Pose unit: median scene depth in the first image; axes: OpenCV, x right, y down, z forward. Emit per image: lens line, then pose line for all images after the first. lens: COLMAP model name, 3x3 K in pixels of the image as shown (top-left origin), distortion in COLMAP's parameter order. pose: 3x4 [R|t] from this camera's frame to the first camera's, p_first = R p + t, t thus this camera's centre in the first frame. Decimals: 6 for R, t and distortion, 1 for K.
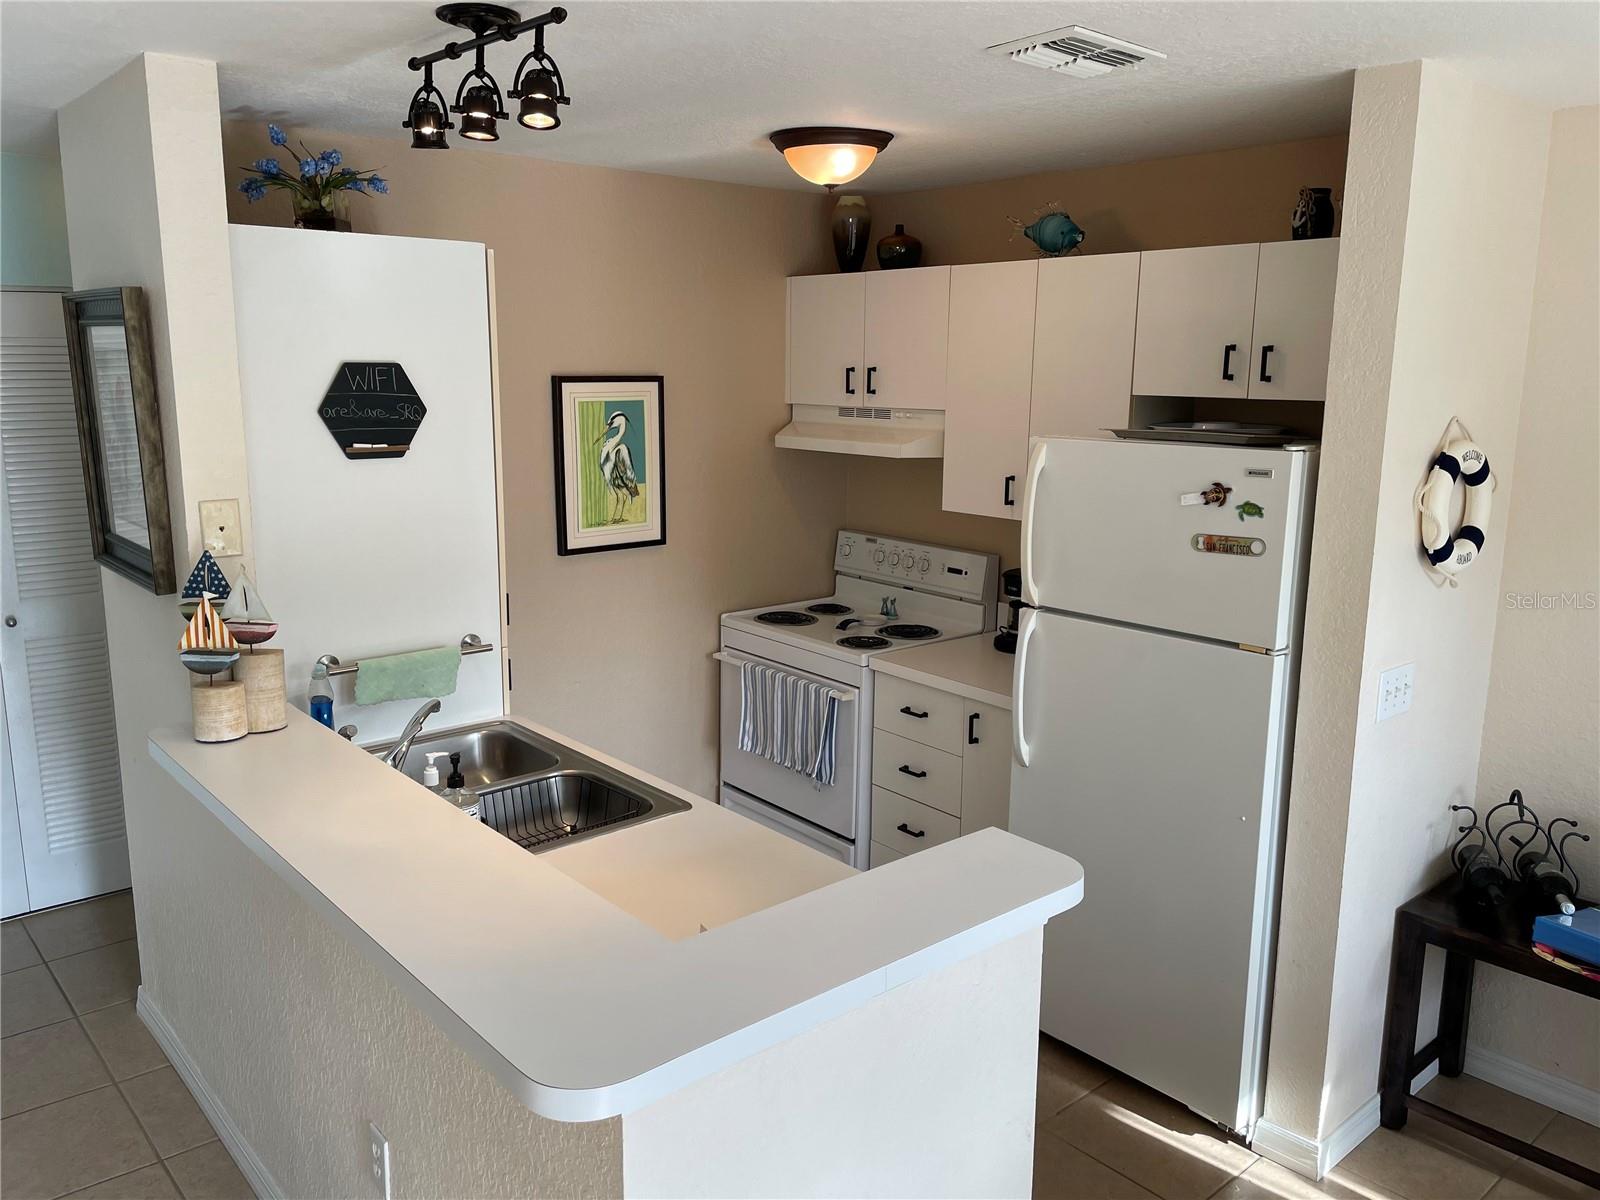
lens RADIAL K [[1207.1, 0, 803.1], [0, 1207.1, 591.9], [0, 0, 1]] dist [0.094979, -0.129581]
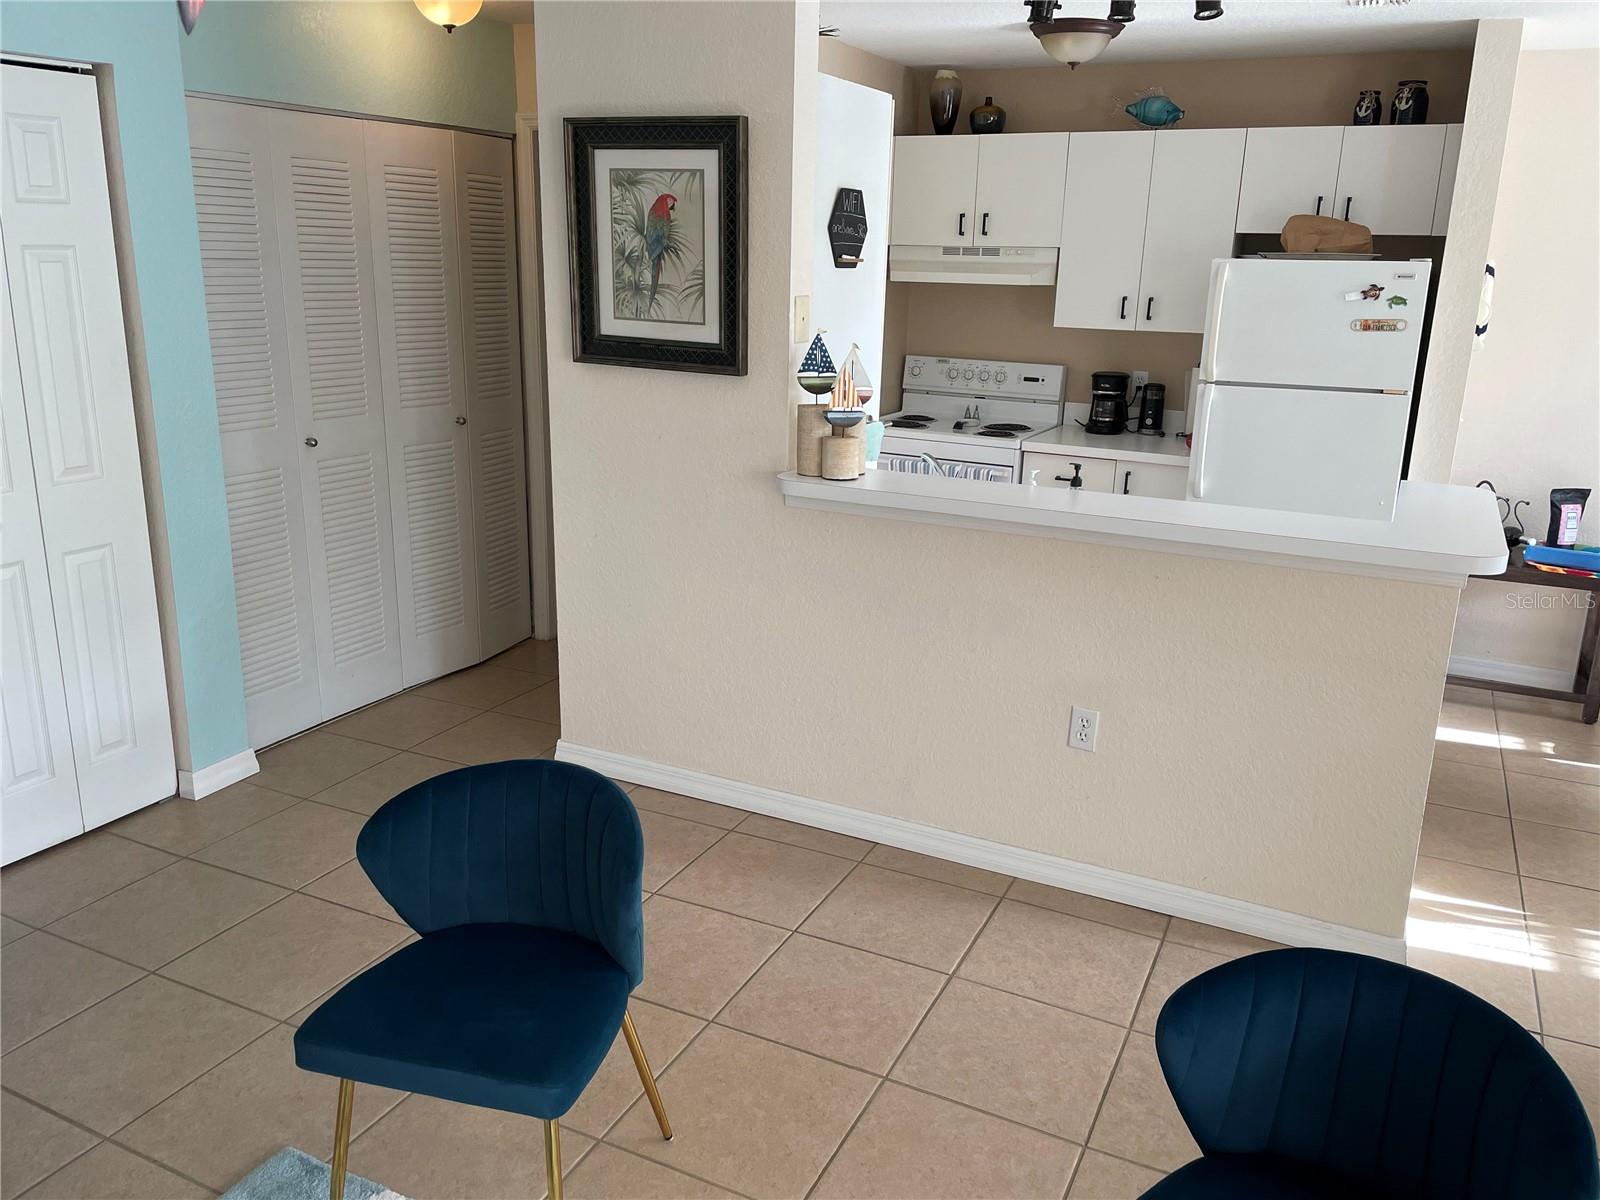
lens RADIAL K [[1207.1, 0, 824.3], [0, 1207.1, 580.0], [0, 0, 1]] dist [0.094979, -0.129581]
pose [[0.919021, -0.088773, 0.384084, -0.870308], [0.057590, 0.994096, 0.091964, 0.093317], [-0.389980, -0.062397, 0.918707, -0.162863]]
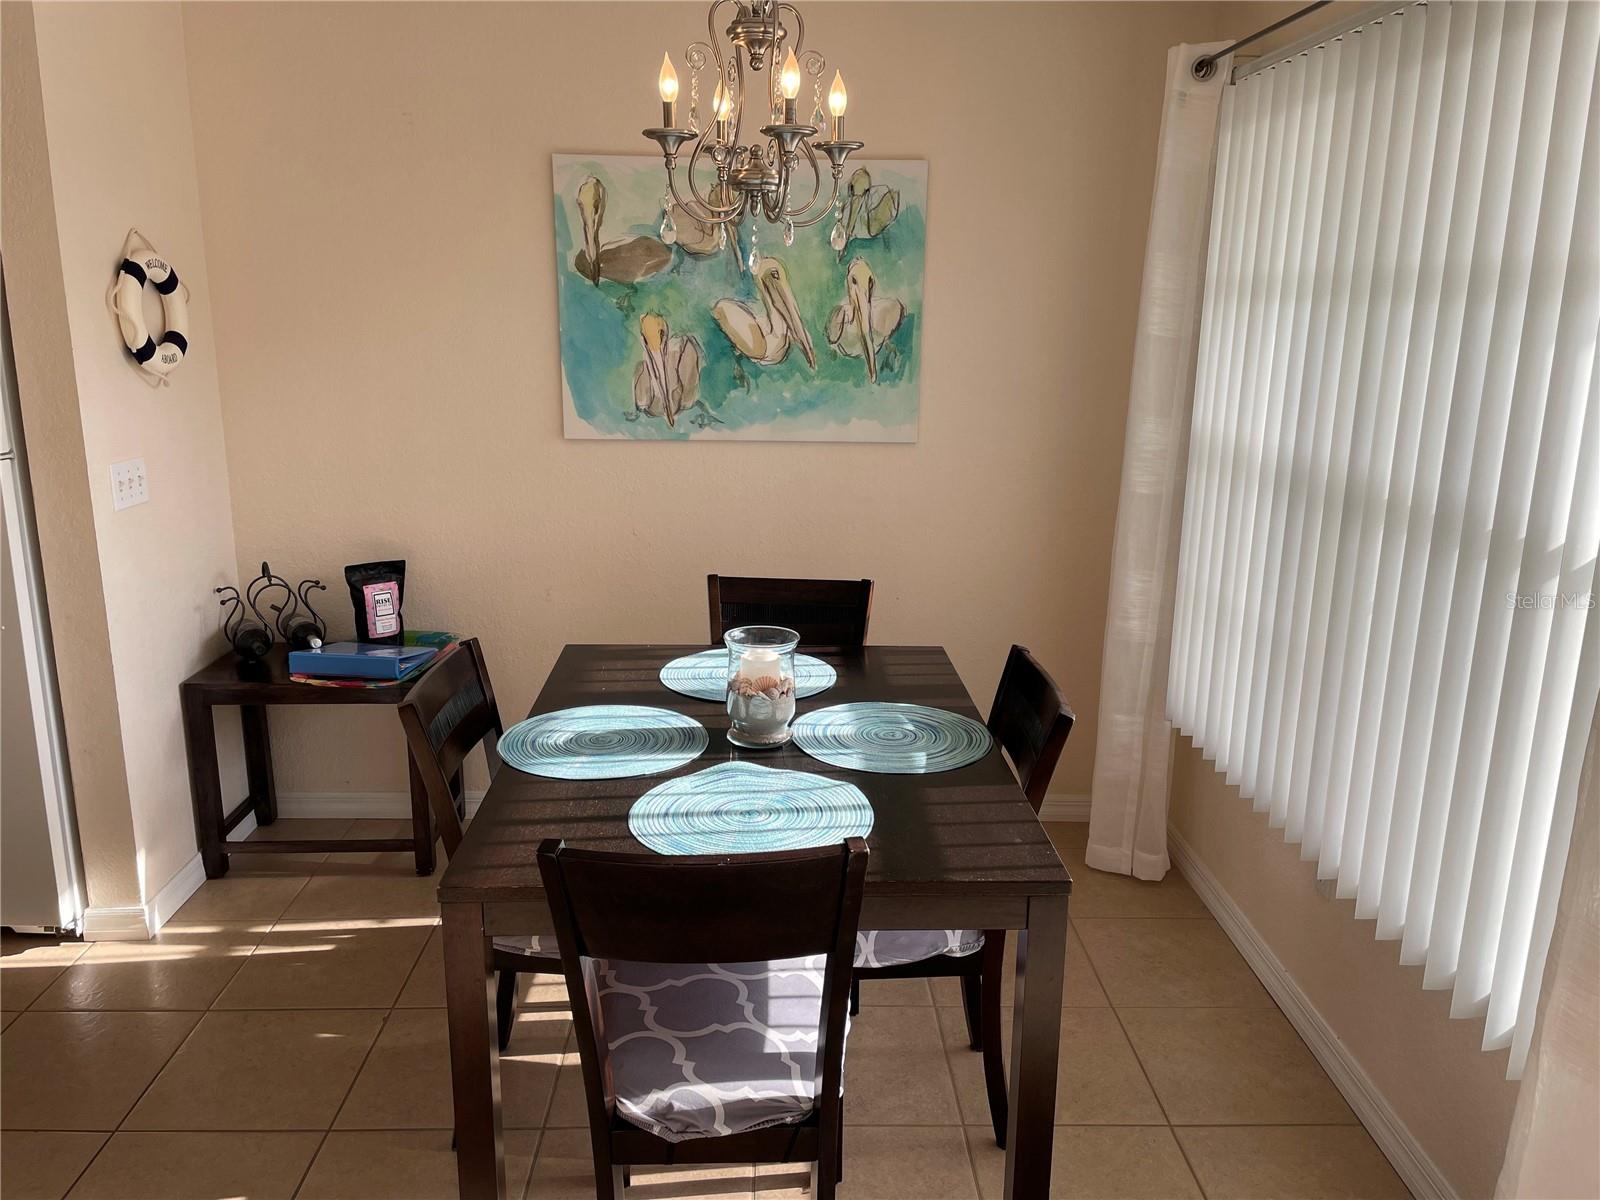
lens RADIAL K [[1207.1, 0, 791.0], [0, 1207.1, 597.5], [0, 0, 1]] dist [0.094979, -0.129581]
pose [[0.643736, -0.186222, 0.742243, 0.029555], [0.136772, 0.982320, 0.127835, 0.115070], [-0.752926, 0.019226, 0.657824, -0.152525]]
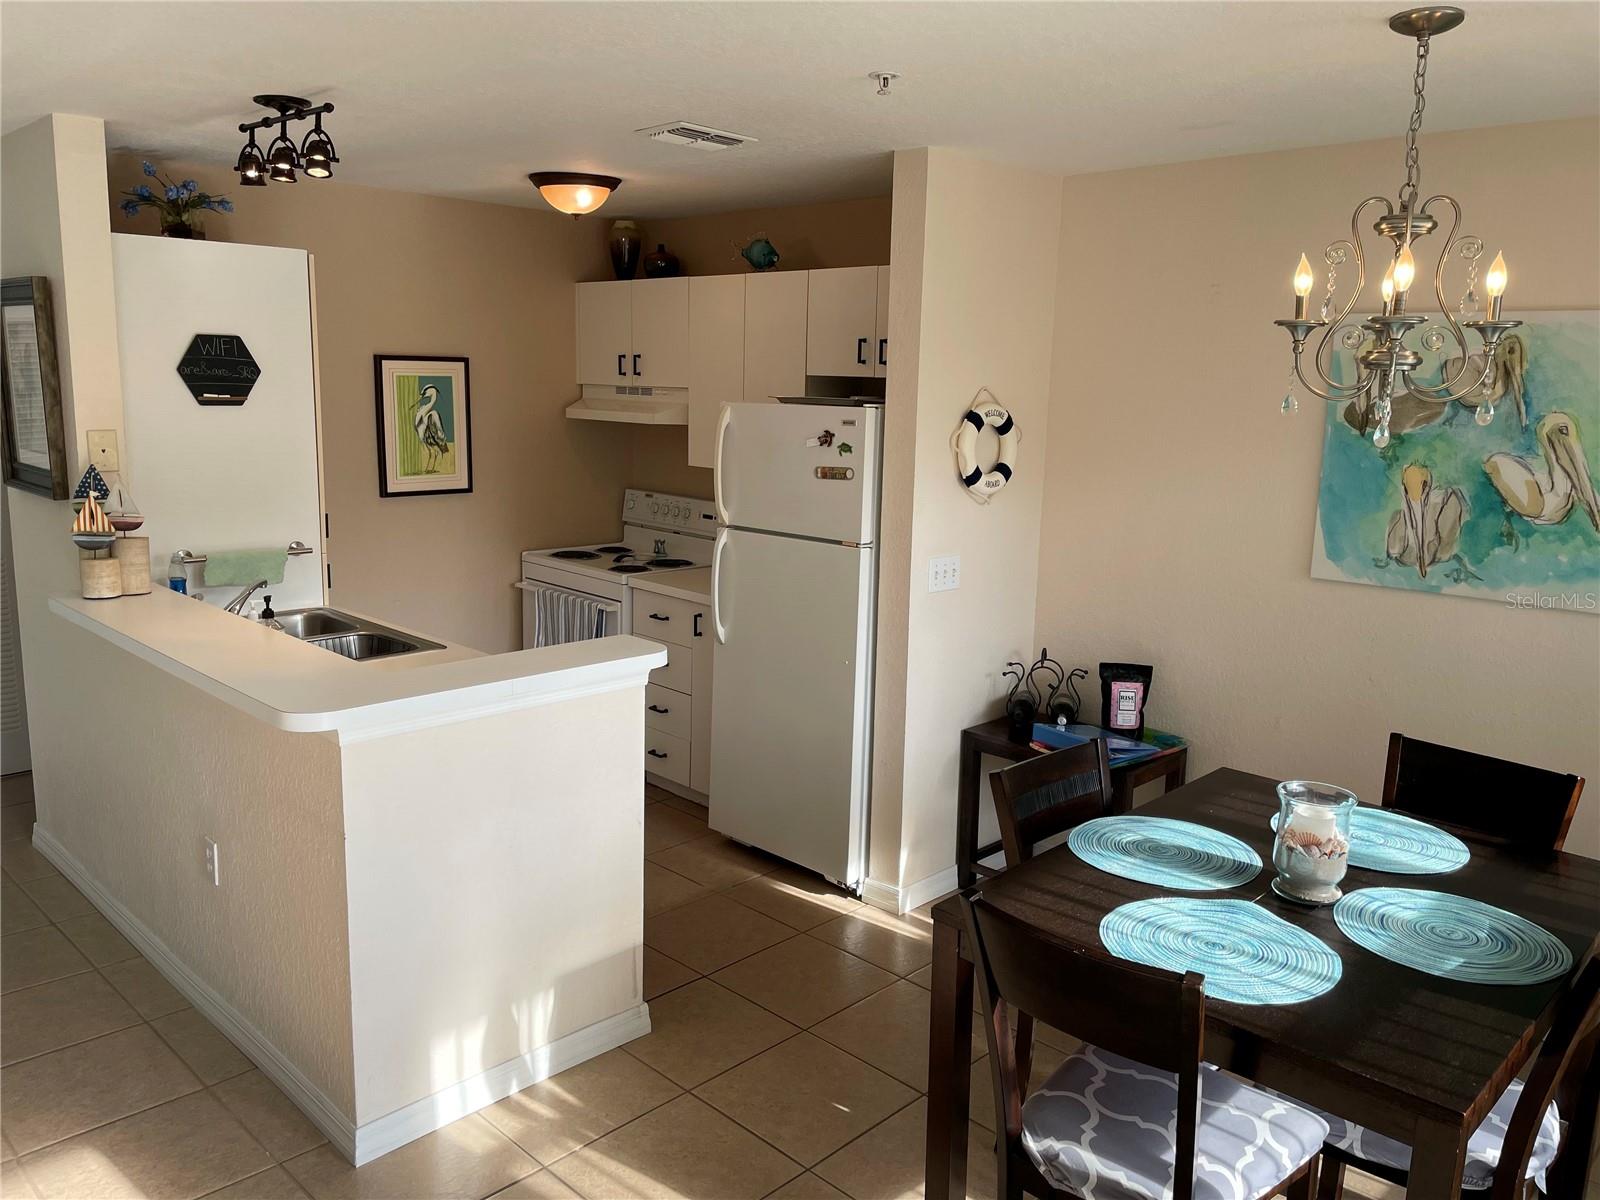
lens RADIAL K [[1207.1, 0, 806.8], [0, 1207.1, 590.5], [0, 0, 1]] dist [0.094979, -0.129581]
pose [[0.996987, 0.001085, 0.077567, 0.193110], [-0.000100, 0.999919, -0.012701, 0.112893], [-0.077574, 0.012655, 0.996906, -0.406509]]
